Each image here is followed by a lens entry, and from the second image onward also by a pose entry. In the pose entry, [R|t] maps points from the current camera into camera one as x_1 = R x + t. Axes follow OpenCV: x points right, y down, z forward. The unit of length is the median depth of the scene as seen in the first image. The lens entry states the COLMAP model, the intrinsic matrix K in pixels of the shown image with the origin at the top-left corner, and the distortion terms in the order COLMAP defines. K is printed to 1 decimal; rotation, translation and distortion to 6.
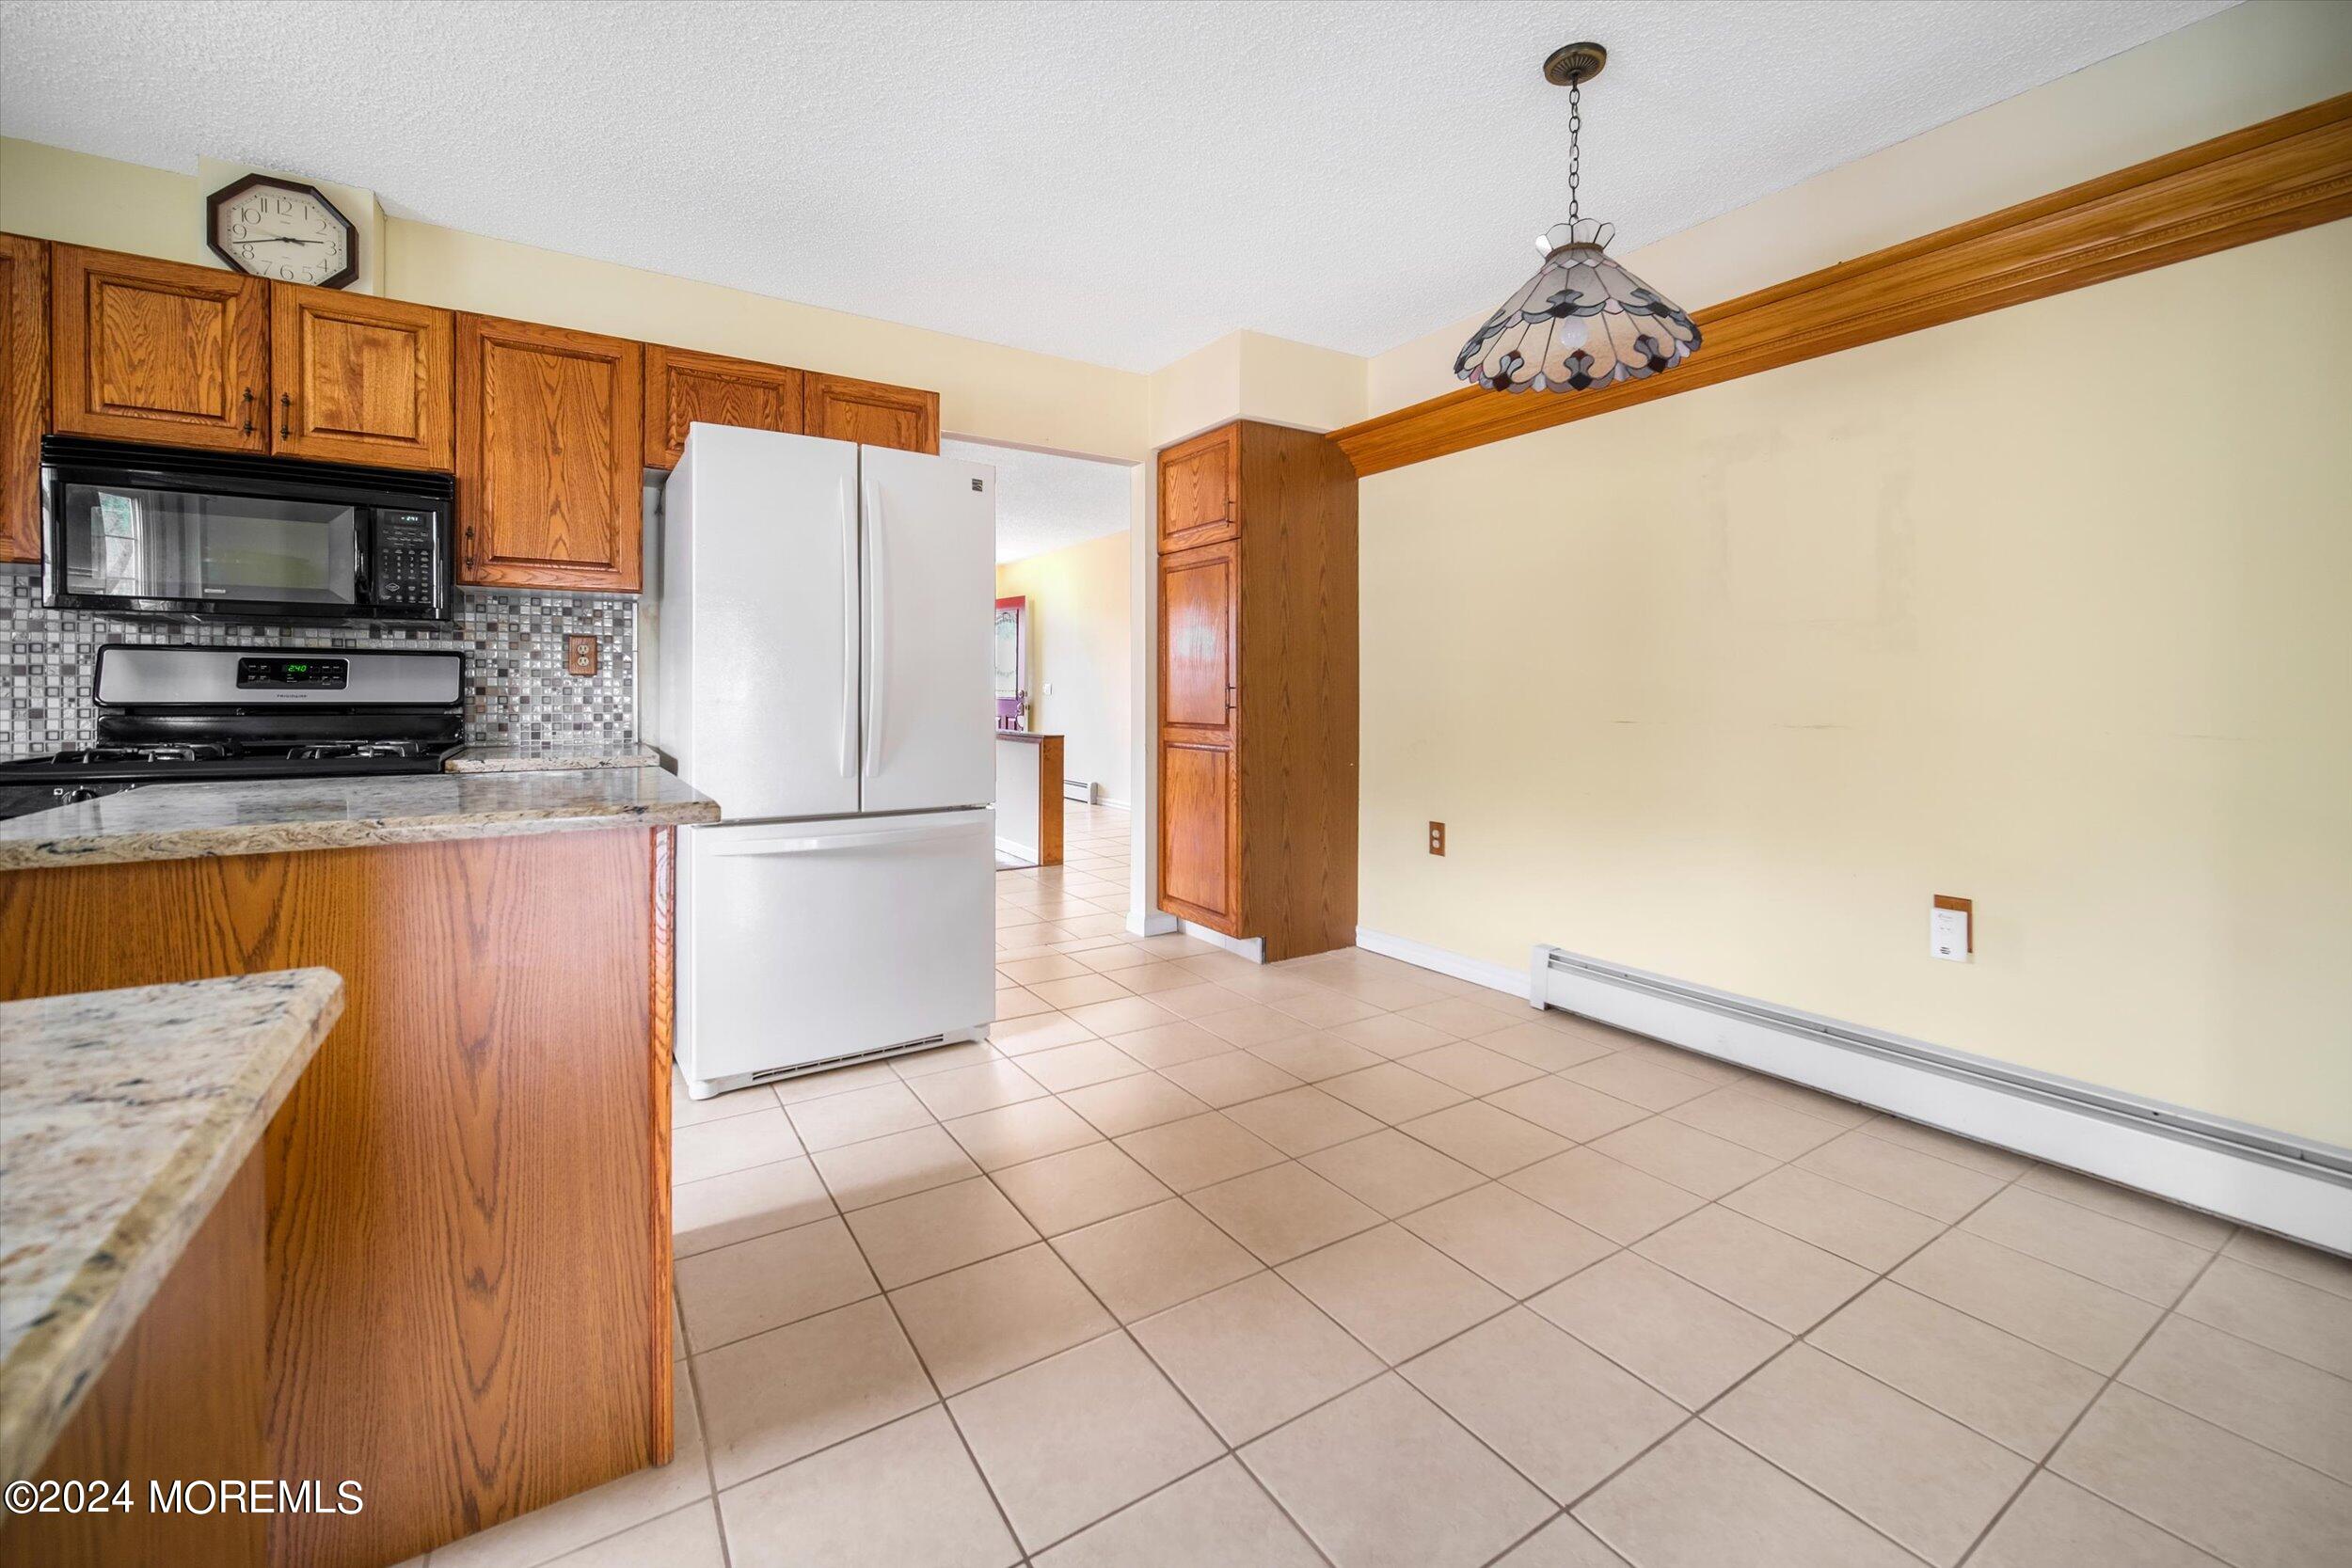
lens RADIAL K [[921.4, 0, 1161.8], [0, 921.4, 697.0], [0, 0, 1]] dist [0.000147, 0.000054]
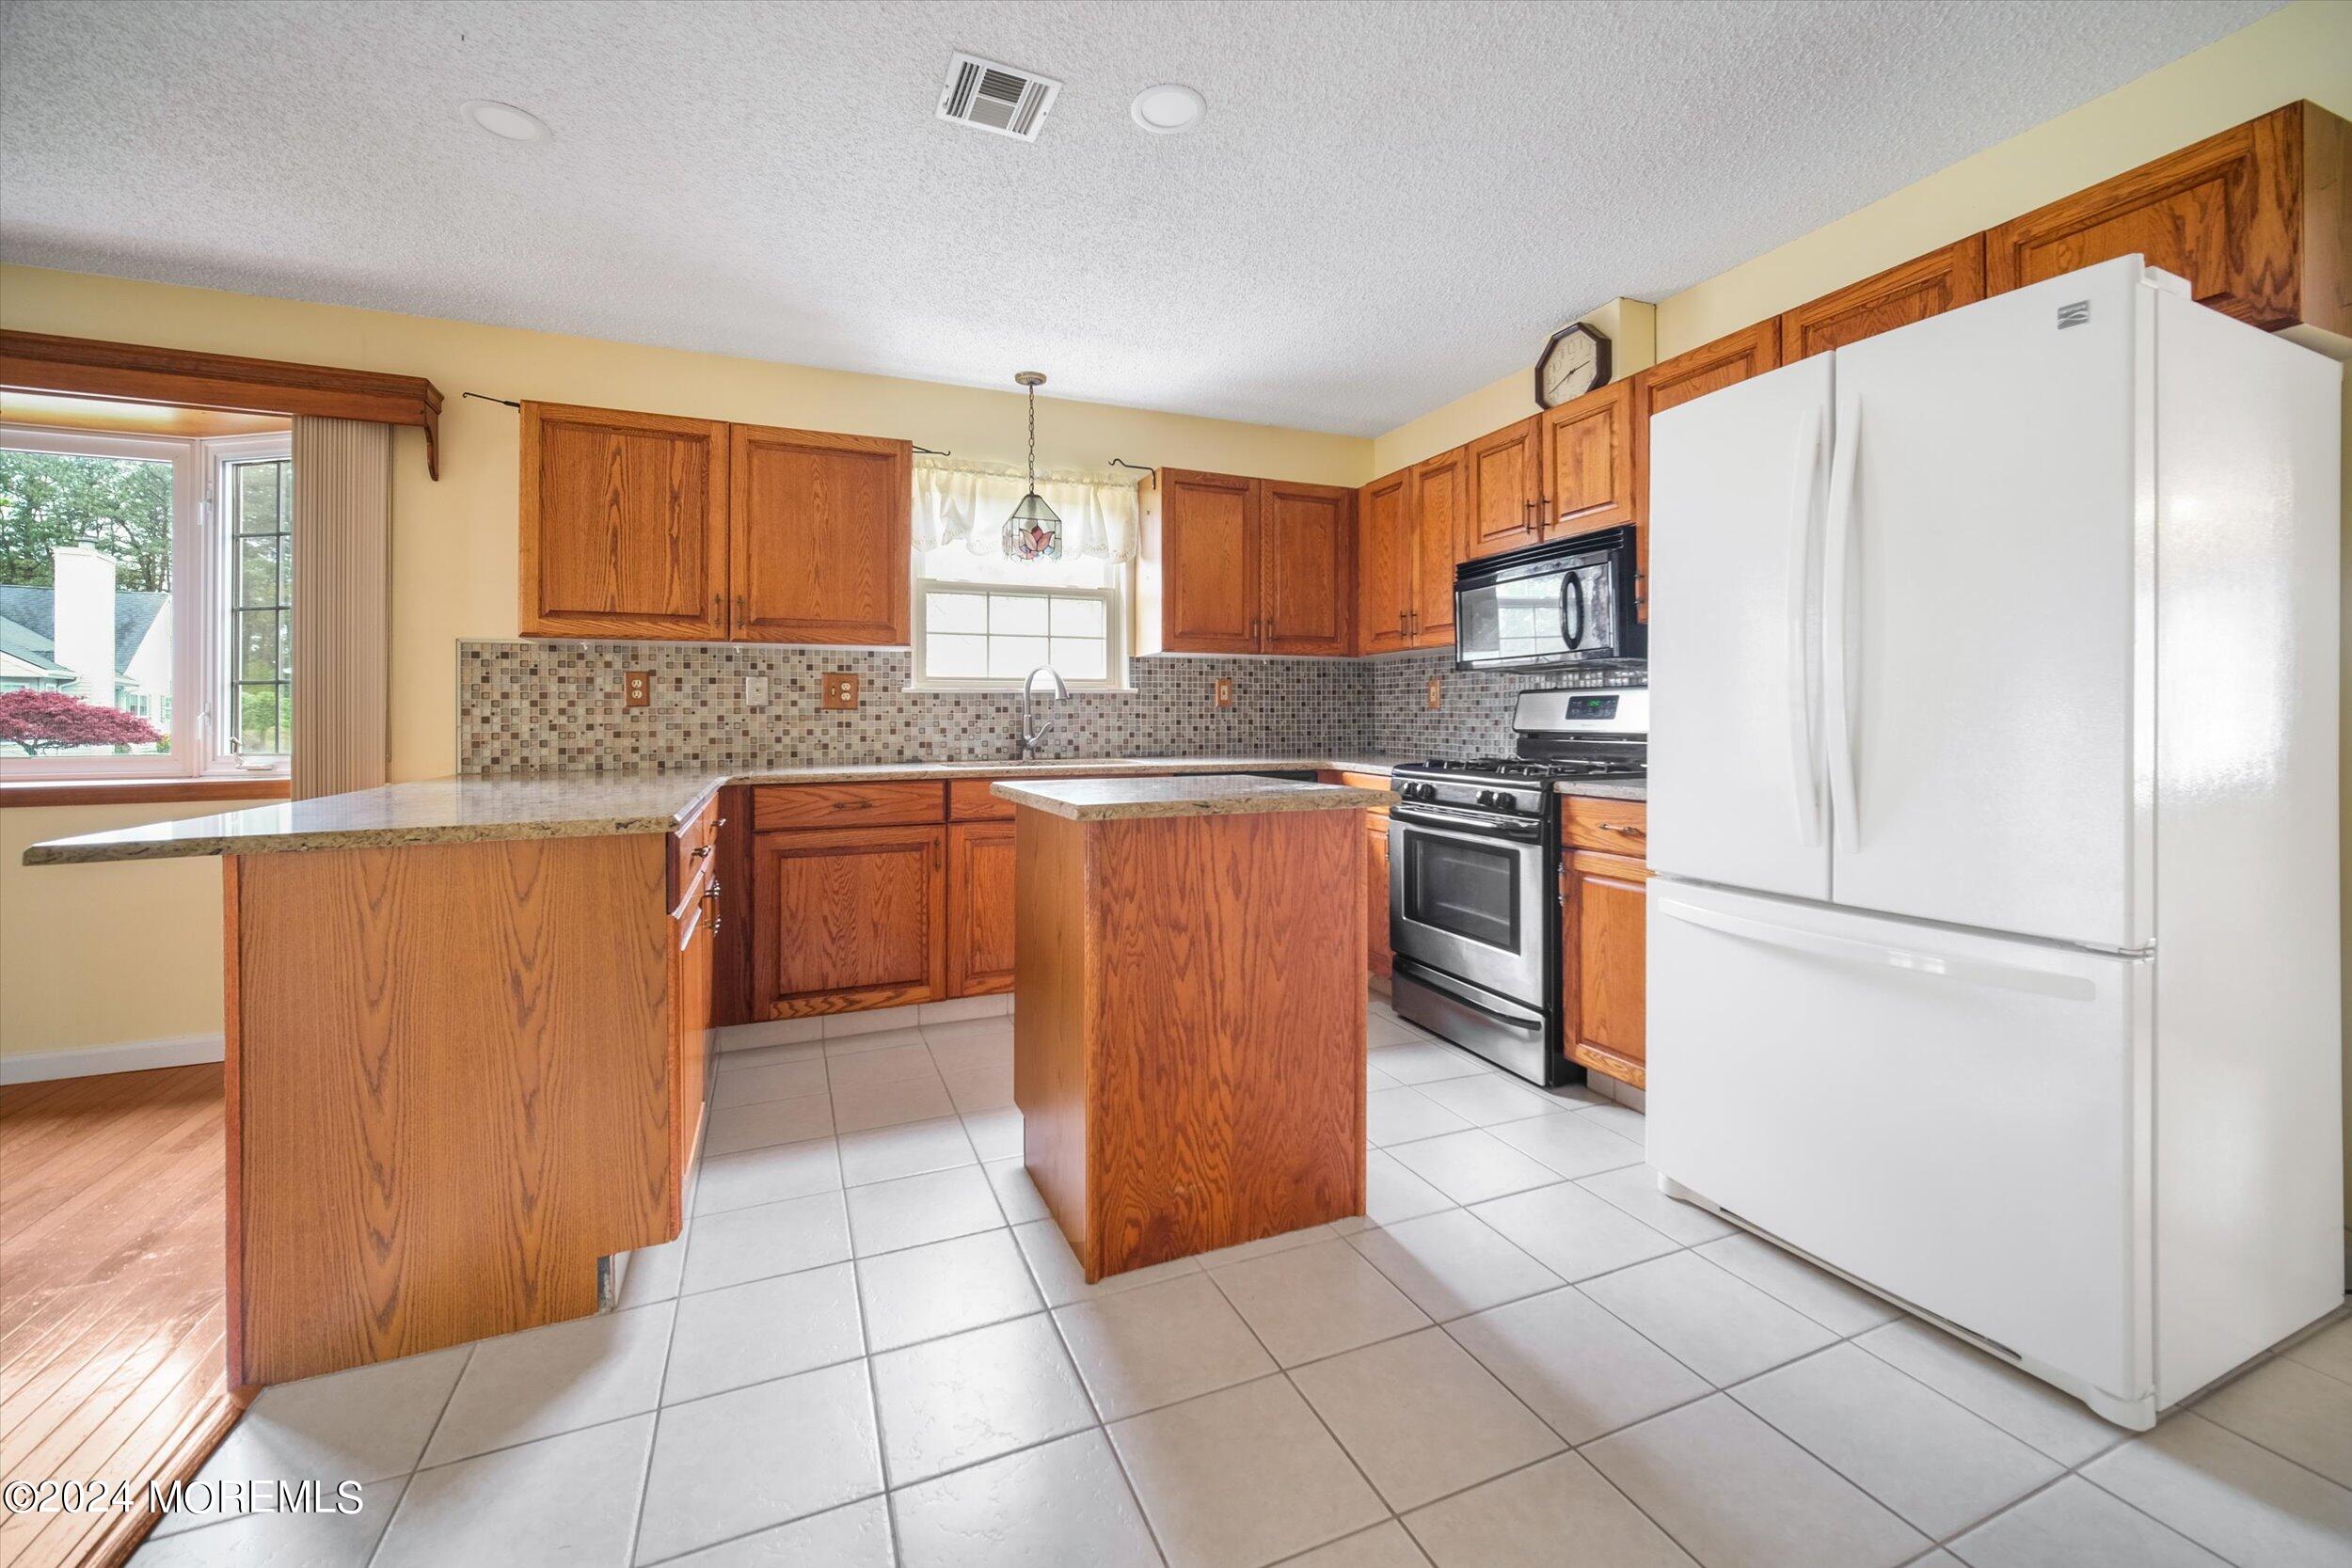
lens RADIAL K [[960.7, 0, 1172.1], [0, 960.7, 718.5], [0, 0, 1]] dist [-0.000459, -0.000453]
pose [[-0.163079, -0.003775, -0.986606, 0.445004], [-0.001497, 0.999992, -0.003579, -0.004953], [0.986612, 0.000893, -0.163083, 0.636935]]
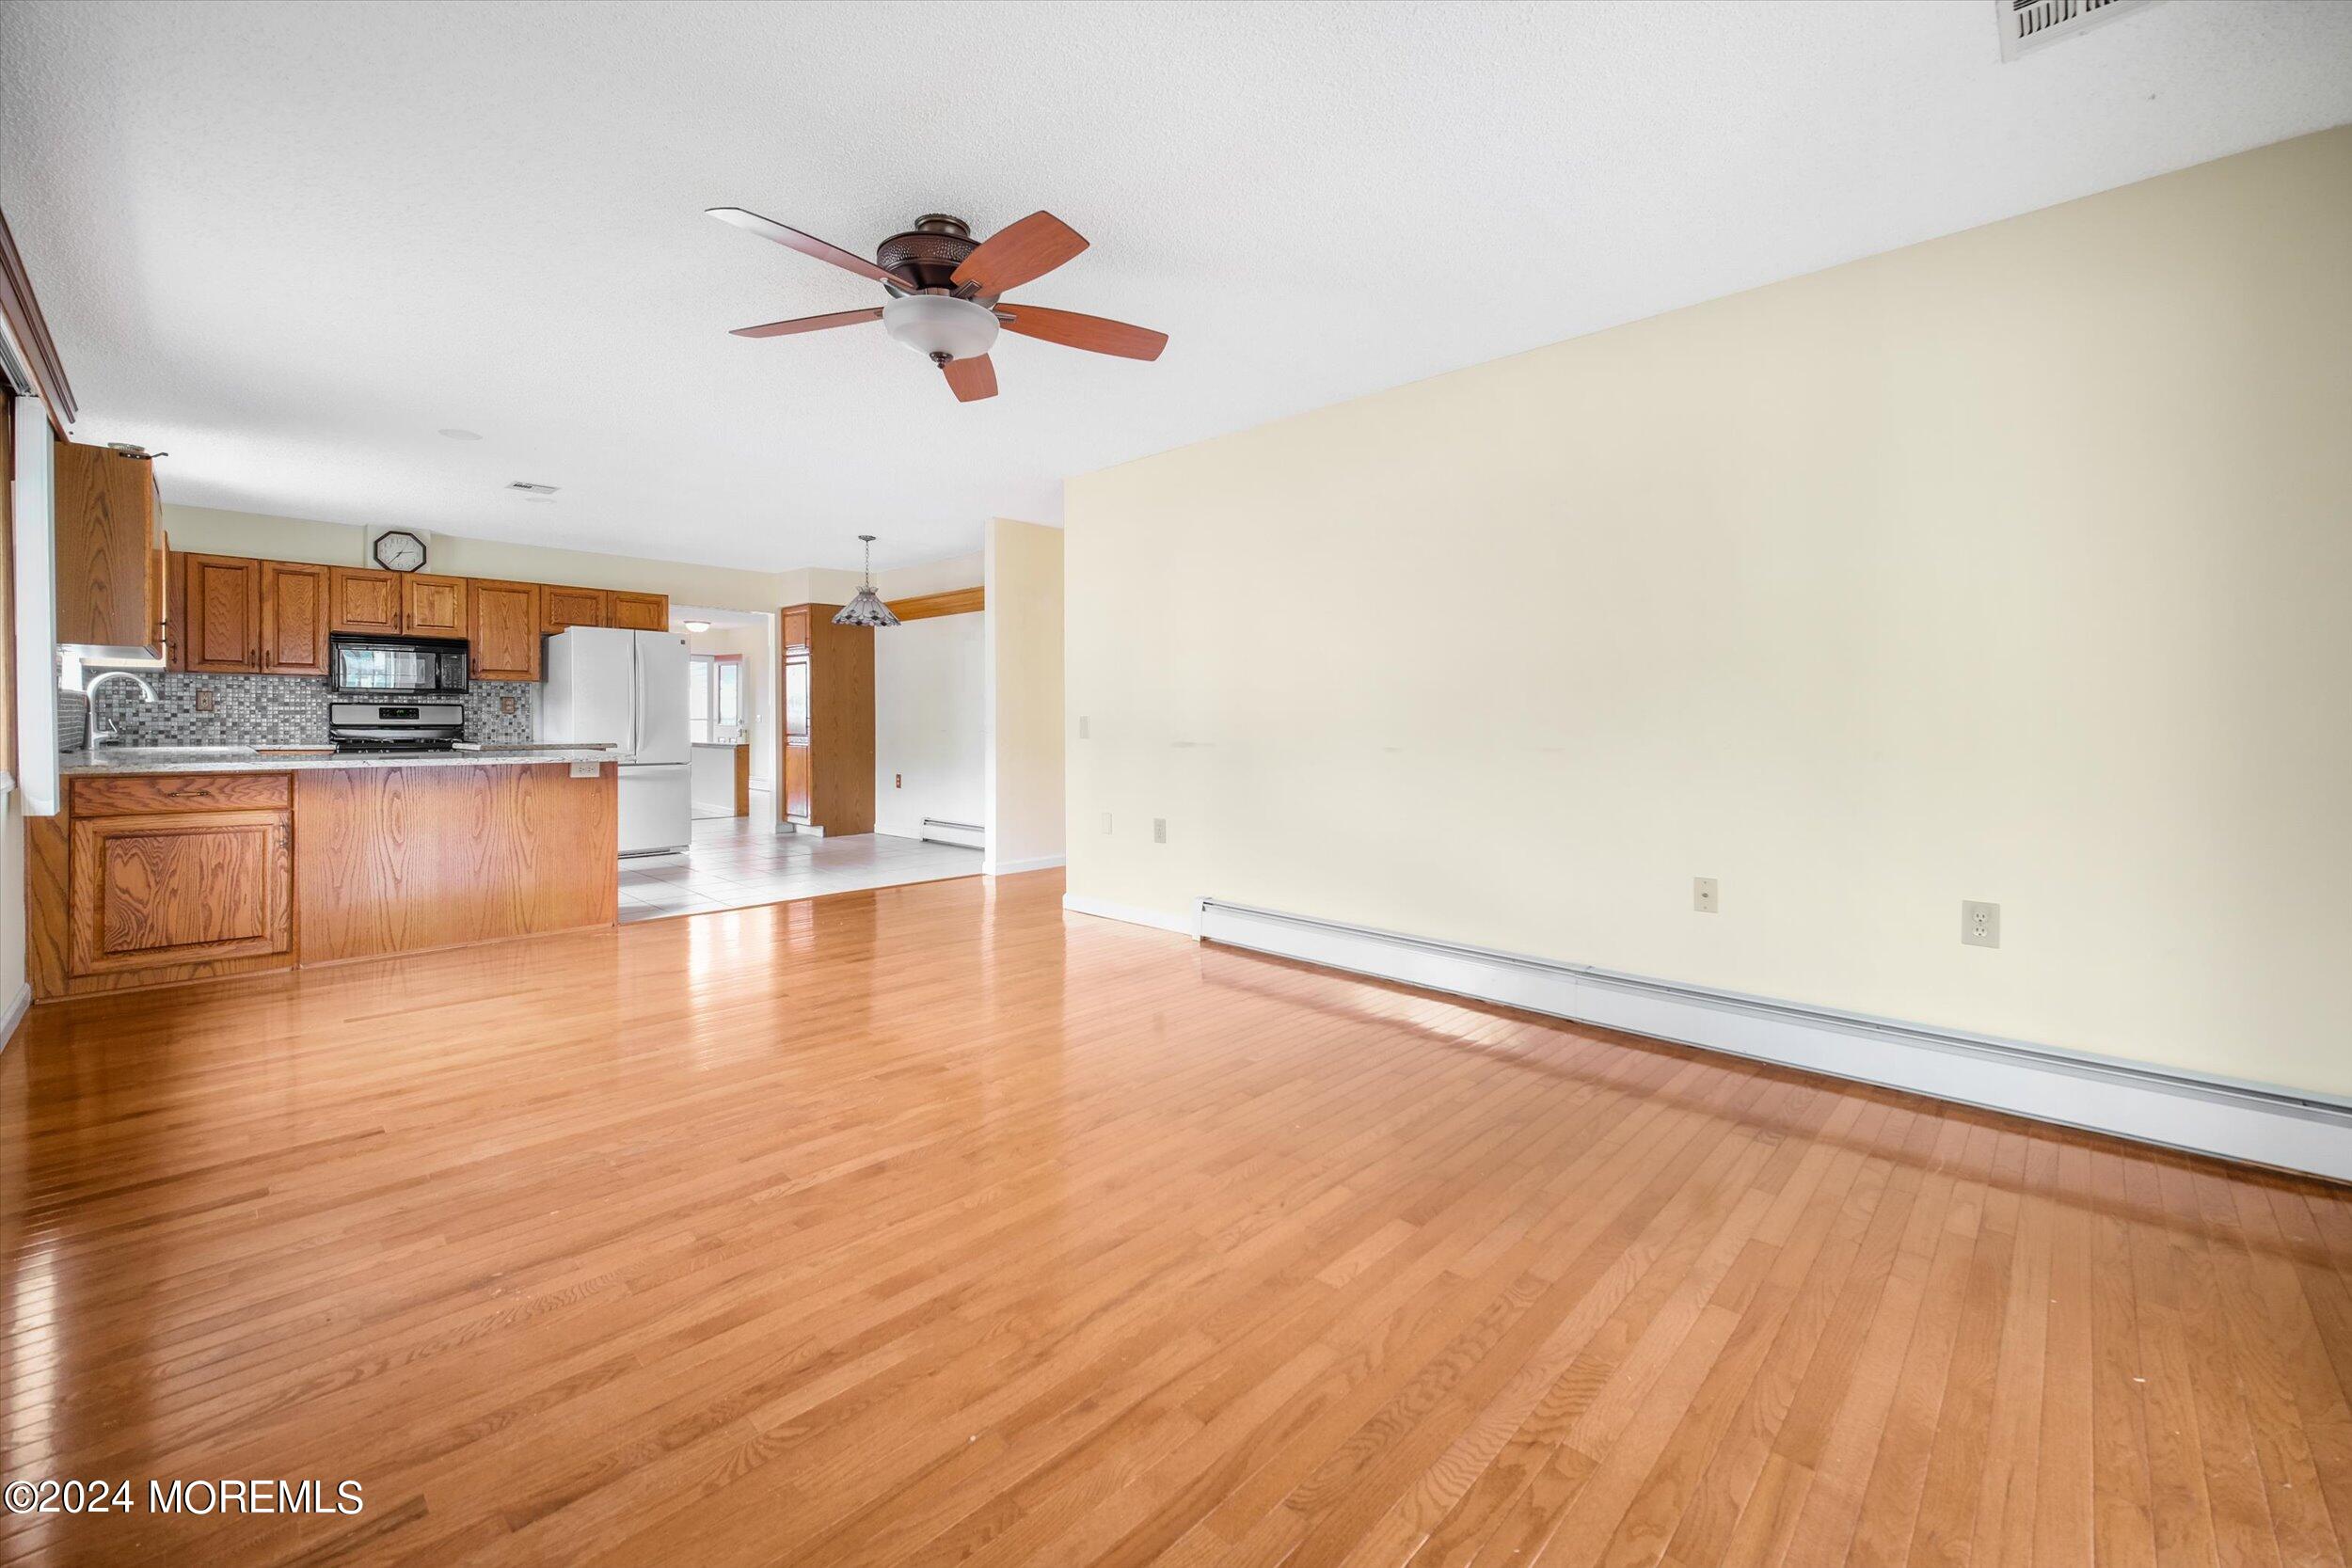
lens RADIAL K [[939.0, 0, 1177.0], [0, 939.0, 721.4], [0, 0, 1]] dist [0.000257, 0.000158]
pose [[0.970922, -0.001925, 0.239389, 0.574128], [0.002503, 0.999995, -0.002108, 0.008784], [-0.239384, 0.002646, 0.970921, -2.119890]]
